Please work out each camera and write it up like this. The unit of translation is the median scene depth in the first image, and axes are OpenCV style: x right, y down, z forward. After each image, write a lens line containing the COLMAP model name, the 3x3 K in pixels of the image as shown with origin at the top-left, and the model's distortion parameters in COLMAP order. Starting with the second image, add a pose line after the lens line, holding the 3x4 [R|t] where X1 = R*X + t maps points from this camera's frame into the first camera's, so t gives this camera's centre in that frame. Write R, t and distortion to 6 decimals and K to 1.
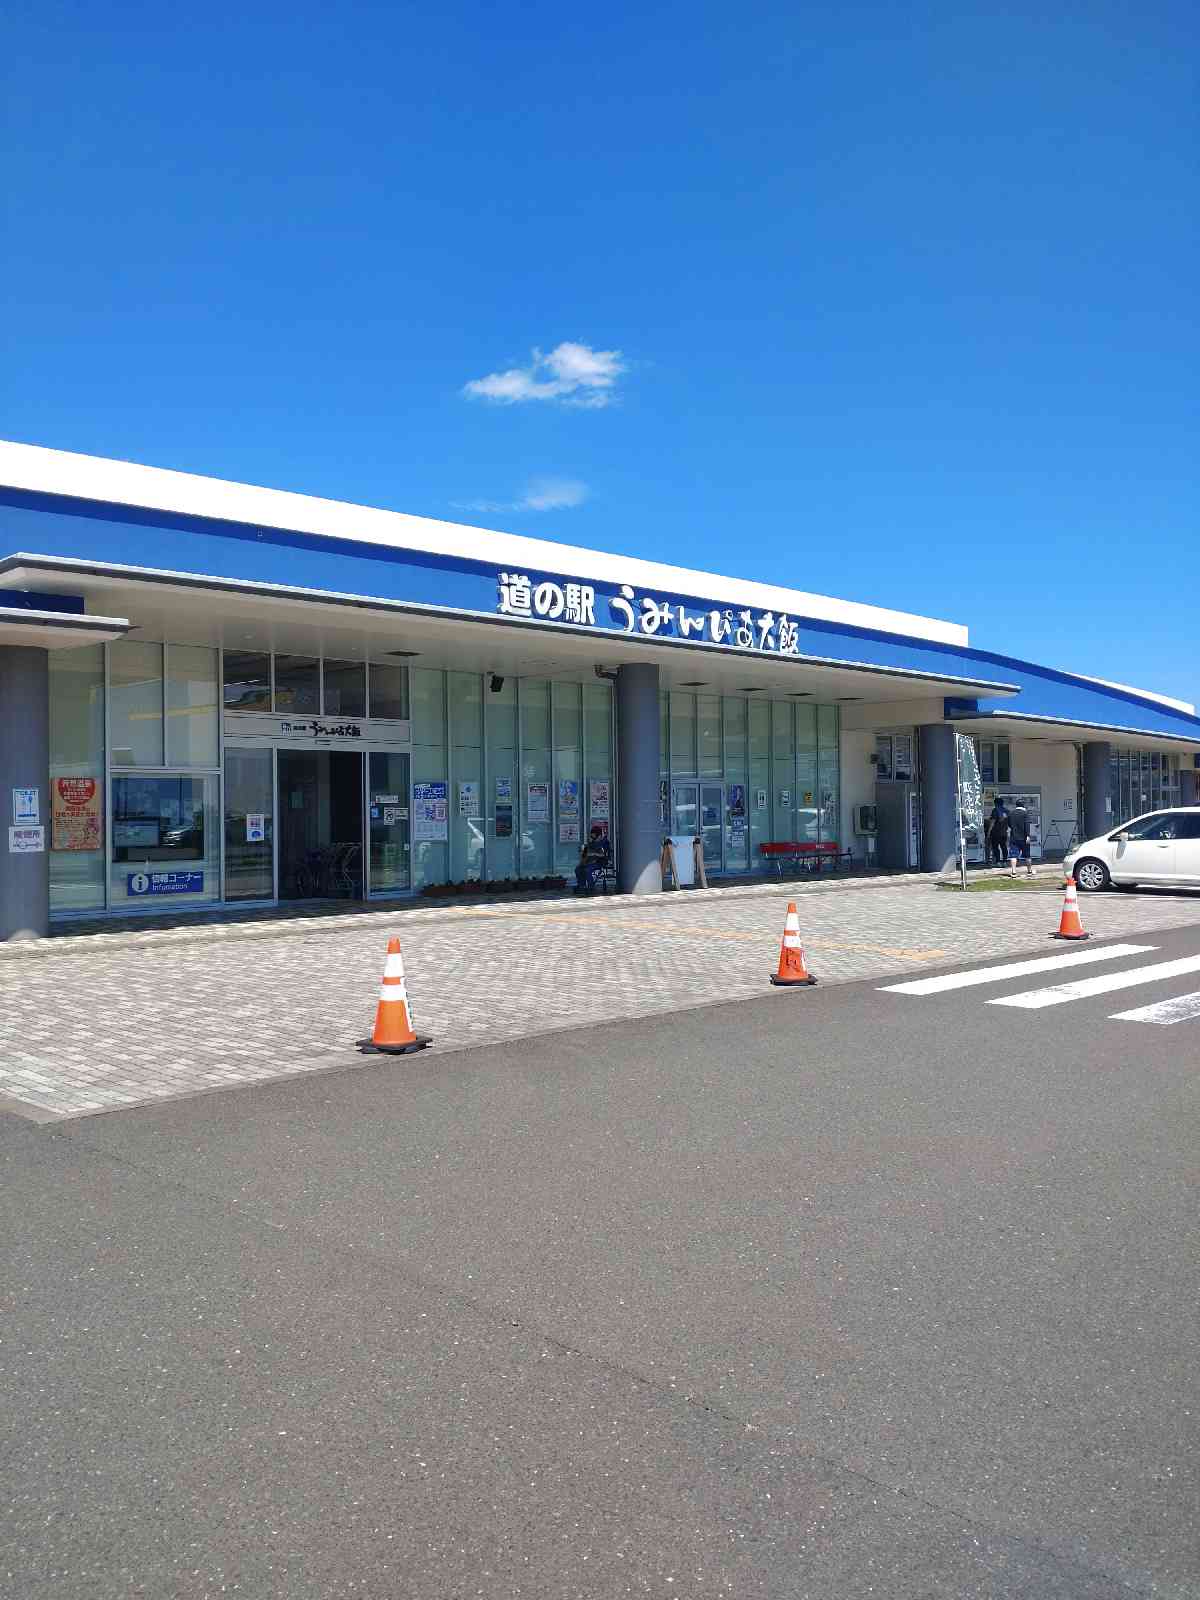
lens RADIAL K [[1286.6, 0, 589.4], [0, 1286.6, 801.8], [0, 0, 1]] dist [0.103041, -0.184218]
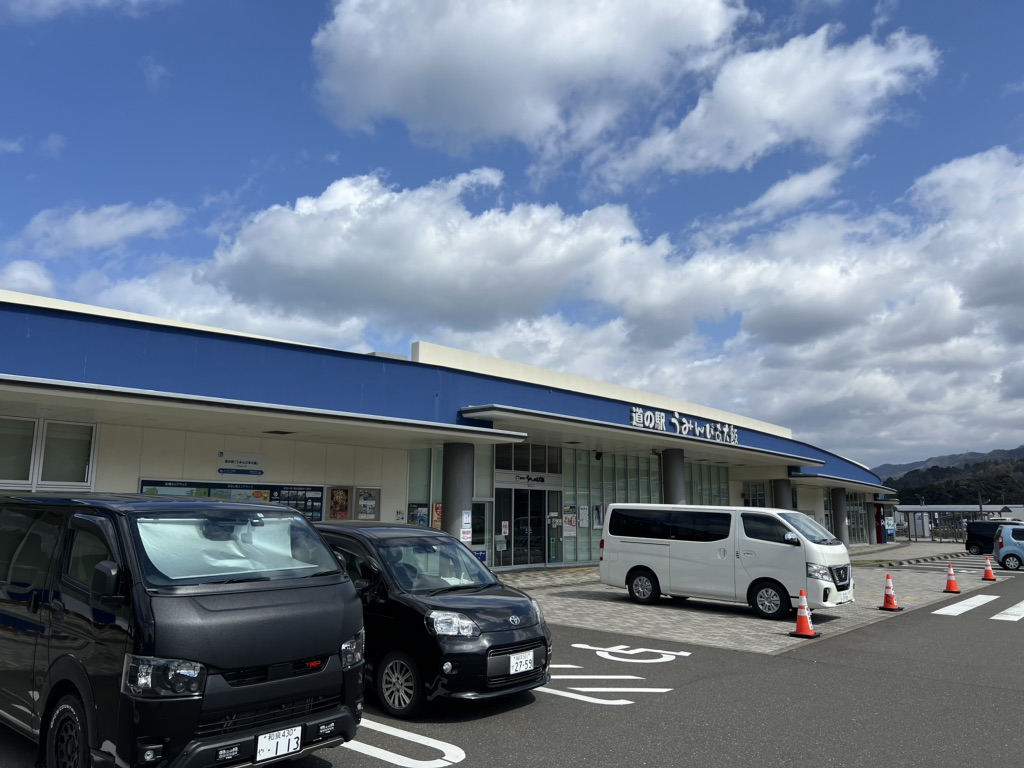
lens RADIAL K [[756.2, 0, 514.5], [0, 756.2, 387.3], [0, 0, 1]] dist [0.063140, -0.003717]
pose [[0.996906, 0.030982, 0.072236, -0.314775], [-0.019333, 0.987454, -0.156718, -0.011546], [-0.076185, 0.154837, 0.984998, -0.177977]]
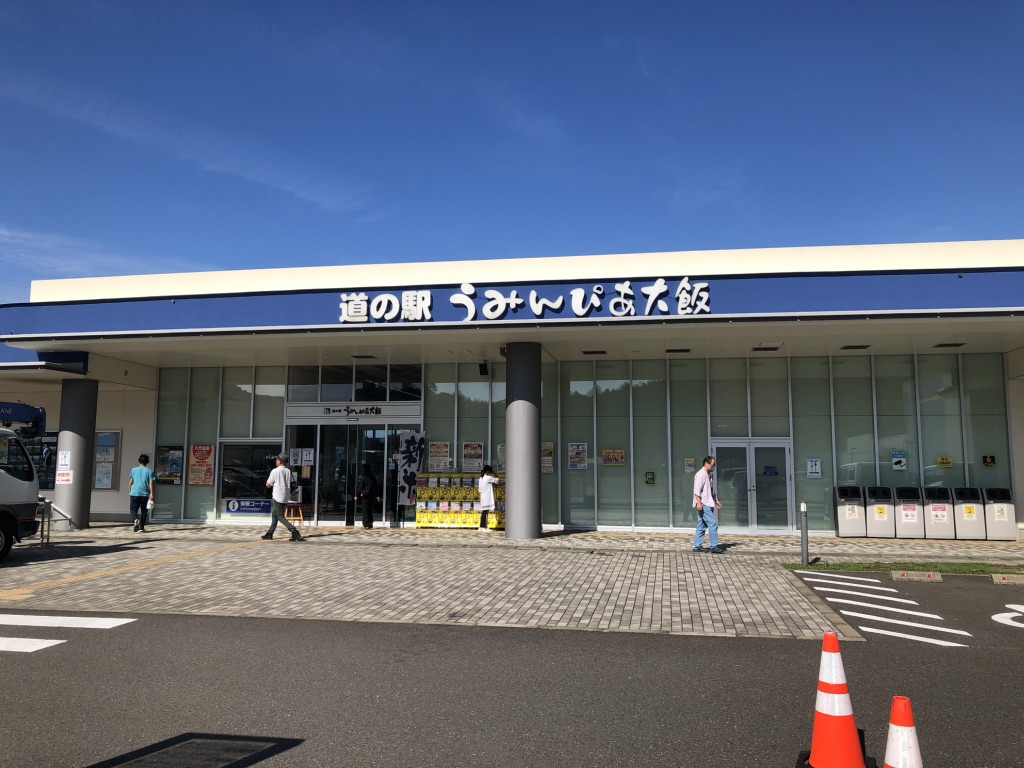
lens RADIAL K [[823.4, 0, 512.4], [0, 823.4, 385.4], [0, 0, 1]] dist [0.103041, -0.184218]
pose [[0.563812, -0.070406, -0.822897, 0.692535], [-0.004149, 0.996106, -0.088068, -0.000722], [0.825893, 0.053068, 0.561324, 0.592619]]
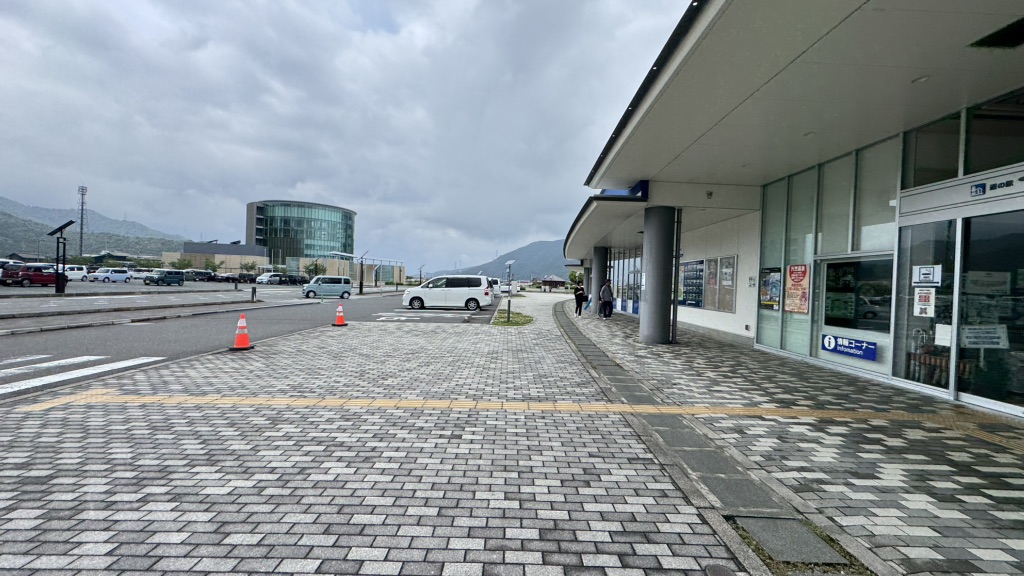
lens RADIAL K [[406.8, 0, 512.0], [0, 406.8, 288.0], [0, 0, 1]] dist [-0.001214, -0.000188]
pose [[-0.706732, -0.006385, -0.707453, 0.152268], [-0.021561, 0.999689, 0.012517, 0.008214], [0.707153, 0.024100, -0.706650, 0.932421]]
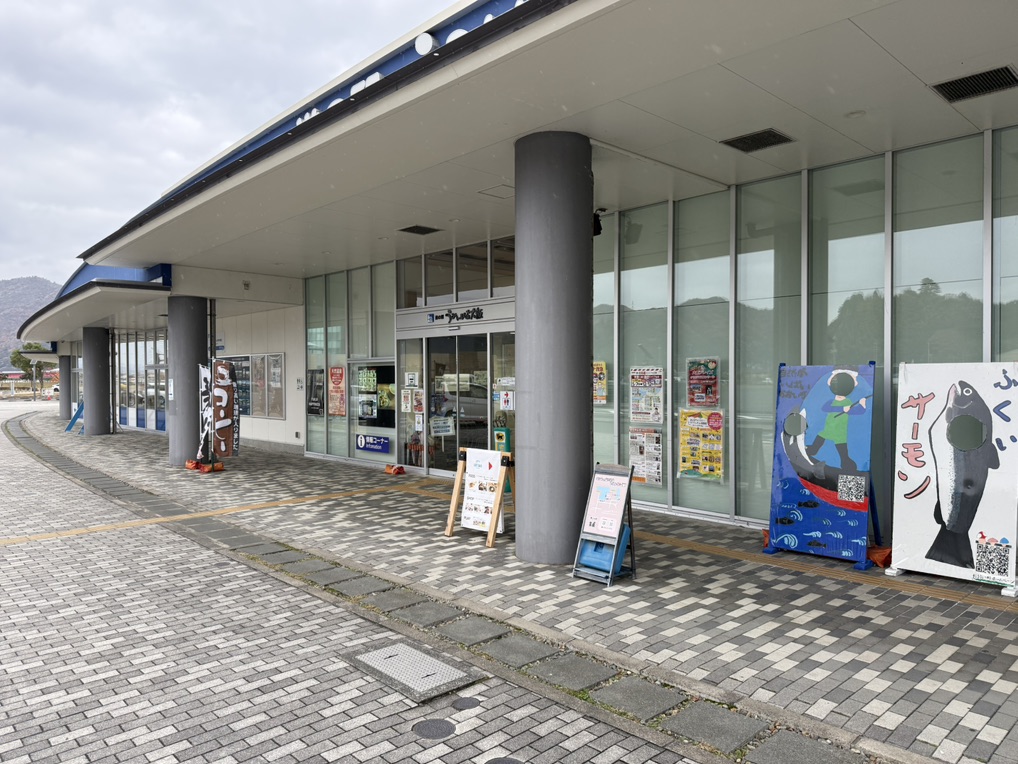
lens RADIAL K [[700.1, 0, 551.9], [0, 700.1, 395.0], [0, 0, 1]] dist [0.007676, -0.080957]
pose [[0.026627, 0.035191, -0.999026, 0.363501], [0.013128, 0.999282, 0.035550, -0.010203], [0.999559, -0.014062, 0.026146, 1.041861]]
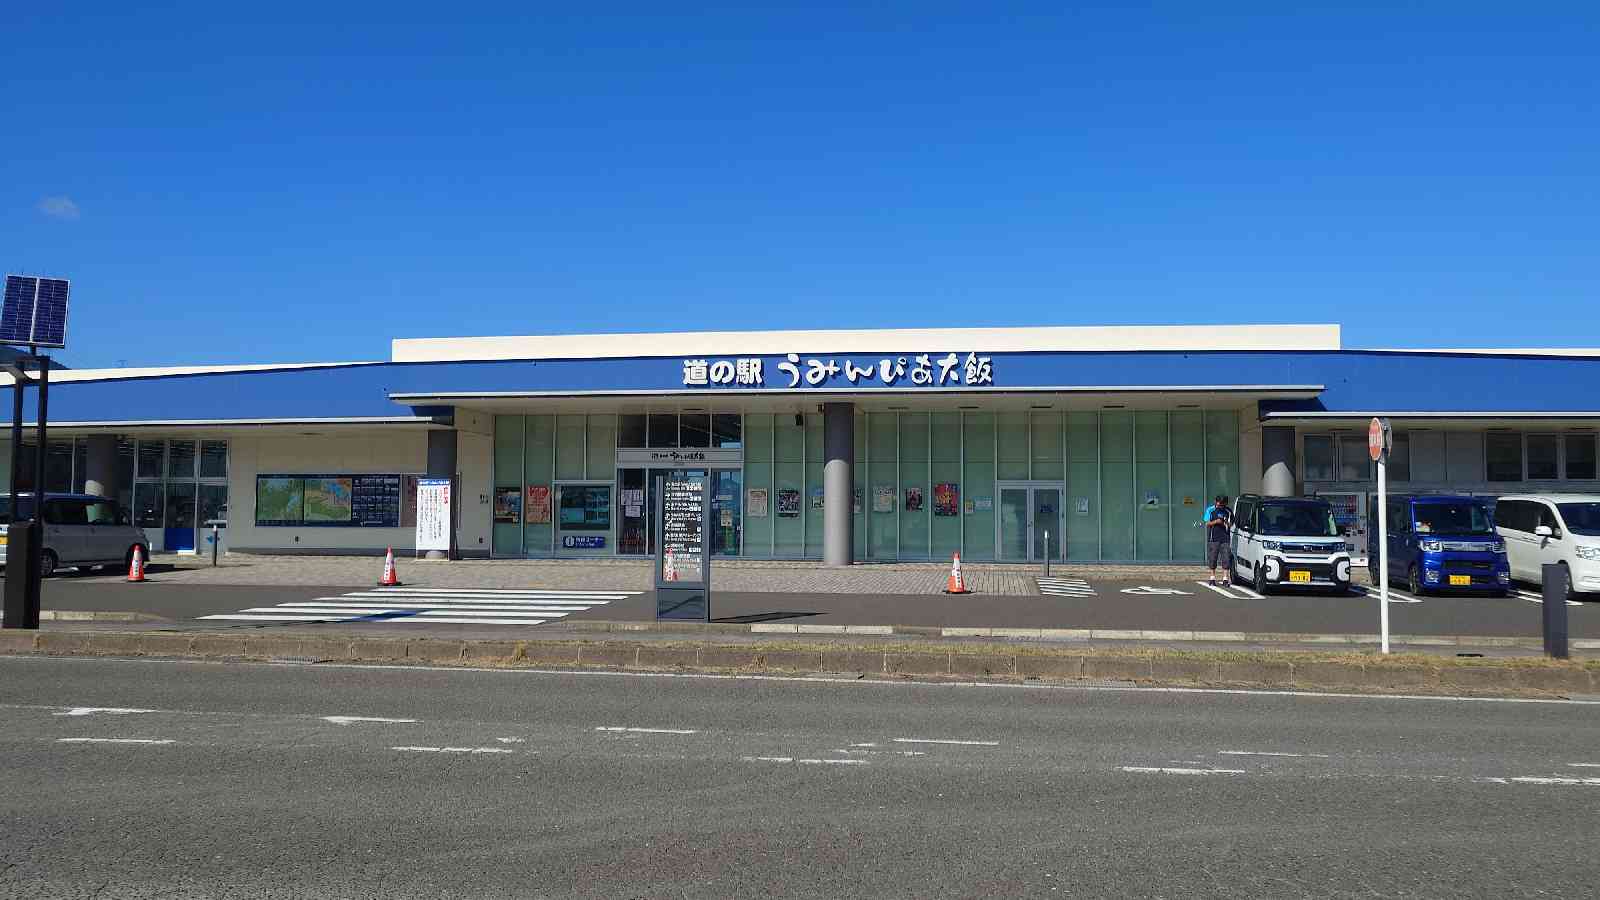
lens RADIAL K [[1238.5, 0, 822.8], [0, 1238.5, 449.6], [0, 0, 1]] dist [-0.005307, -0.000315]
pose [[0.598738, -0.028097, -0.800452, 1.172793], [-0.003663, 0.999278, -0.037816, -0.003968], [0.800937, 0.025574, 0.598203, 0.181126]]
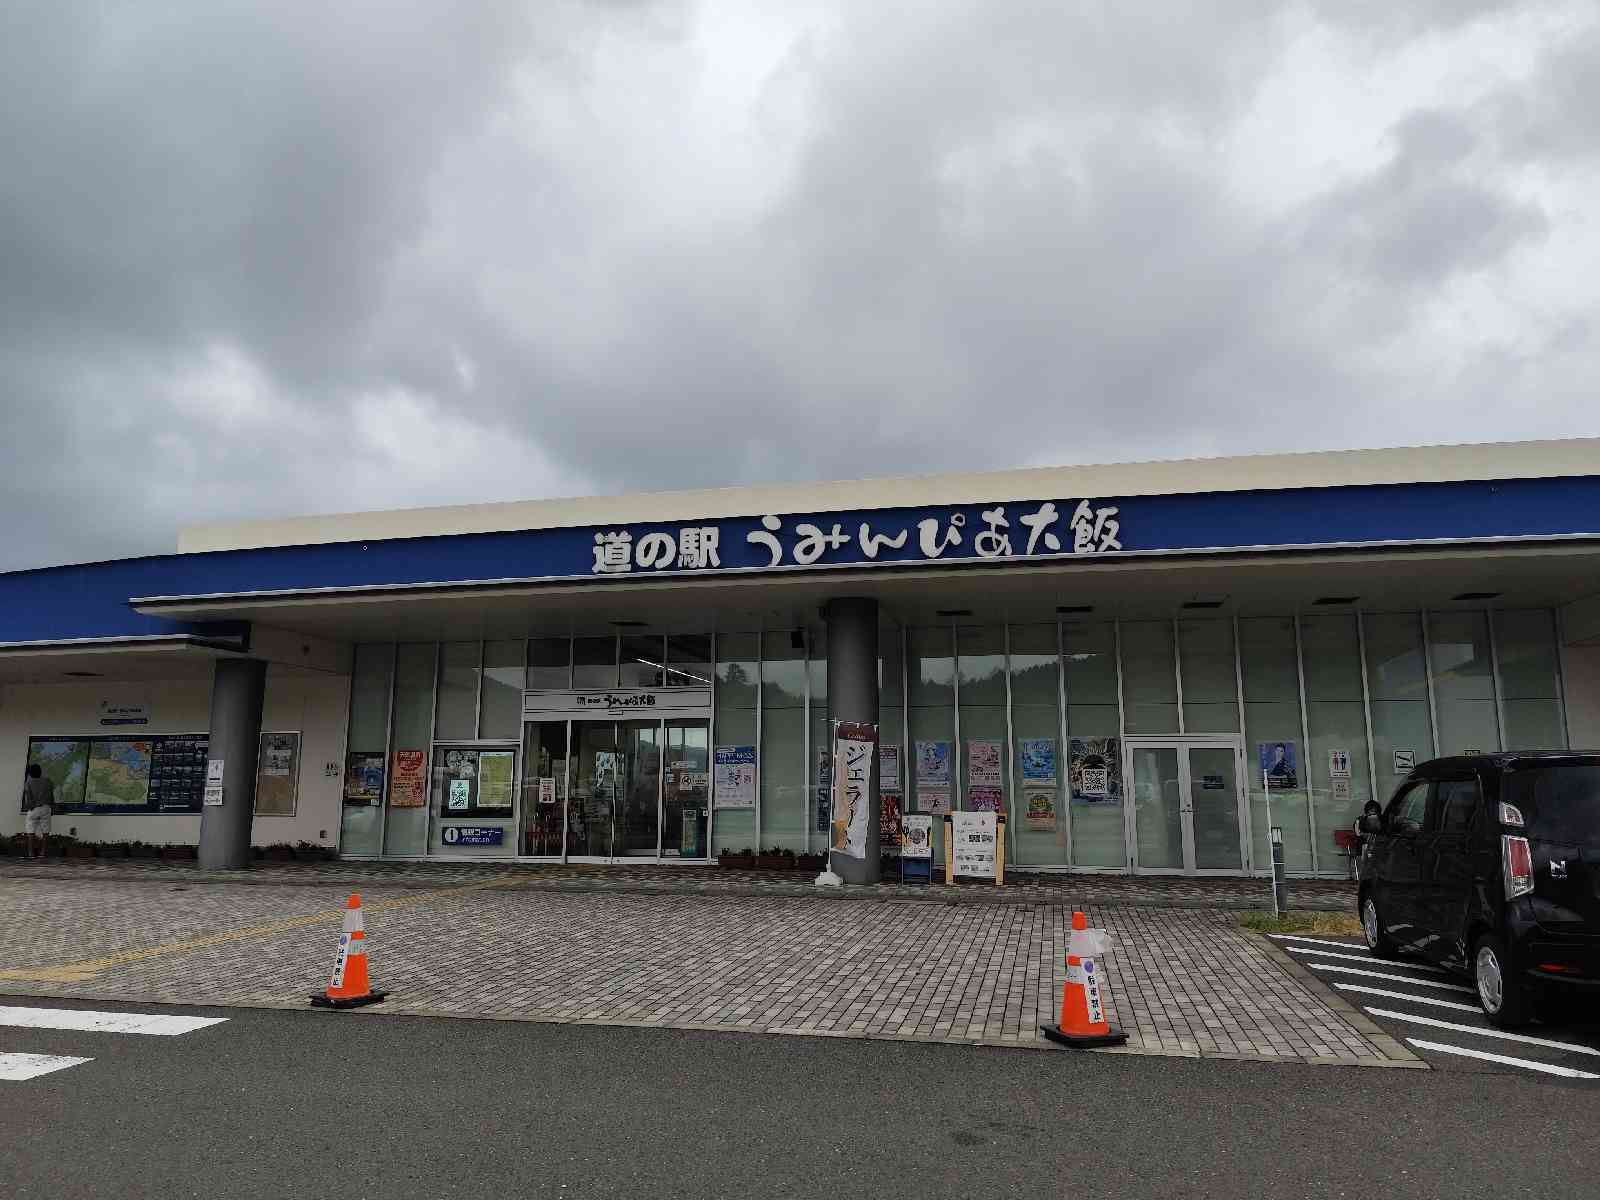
lens RADIAL K [[1074.4, 0, 803.2], [0, 1074.4, 615.4], [0, 0, 1]] dist [0.071828, -0.089785]
pose [[0.527860, -0.121985, -0.840526, 0.638257], [0.000416, 0.989669, -0.143368, 0.003299], [0.849332, 0.075328, 0.522457, 0.639392]]
